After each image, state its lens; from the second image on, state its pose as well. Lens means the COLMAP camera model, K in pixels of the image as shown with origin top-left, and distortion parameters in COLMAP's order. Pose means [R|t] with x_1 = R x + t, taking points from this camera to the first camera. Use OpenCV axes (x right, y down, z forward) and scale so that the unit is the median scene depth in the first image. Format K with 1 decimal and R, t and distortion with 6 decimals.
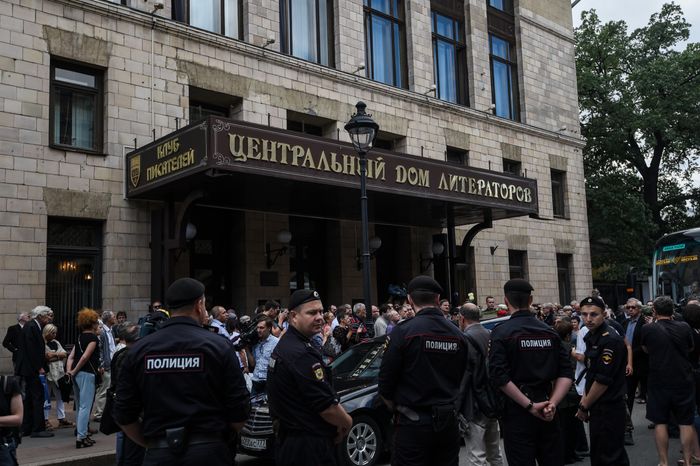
lens RADIAL K [[688.9, 0, 350.0], [0, 688.9, 233.0], [0, 0, 1]] dist [0.055276, -0.008663]
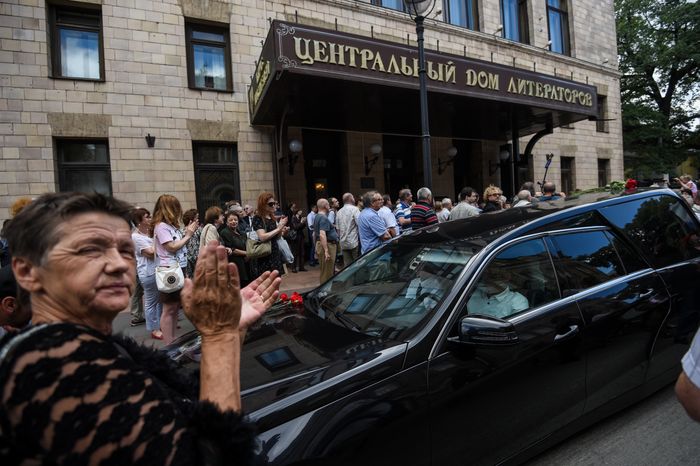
lens RADIAL K [[323.6, 0, 350.0], [0, 323.6, 233.0], [0, 0, 1]] dist [-0.011546, -0.017623]
pose [[0.953941, -0.010225, -0.299821, 0.037575], [0.063729, 0.983515, 0.169225, 0.054453], [0.293149, -0.180537, 0.938866, 0.386800]]
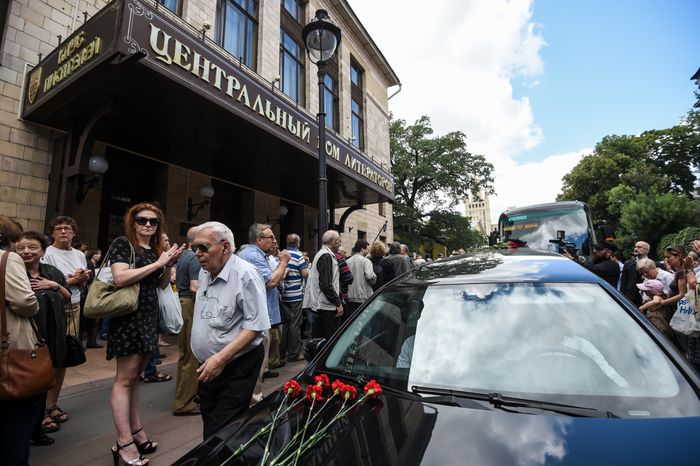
lens RADIAL K [[323.6, 0, 350.0], [0, 323.6, 233.0], [0, 0, 1]] dist [-0.011546, -0.017623]
pose [[0.939191, 0.059768, 0.338153, -0.050966], [-0.052774, 0.998160, -0.029850, 0.073767], [-0.339315, 0.010189, 0.940617, 0.436592]]
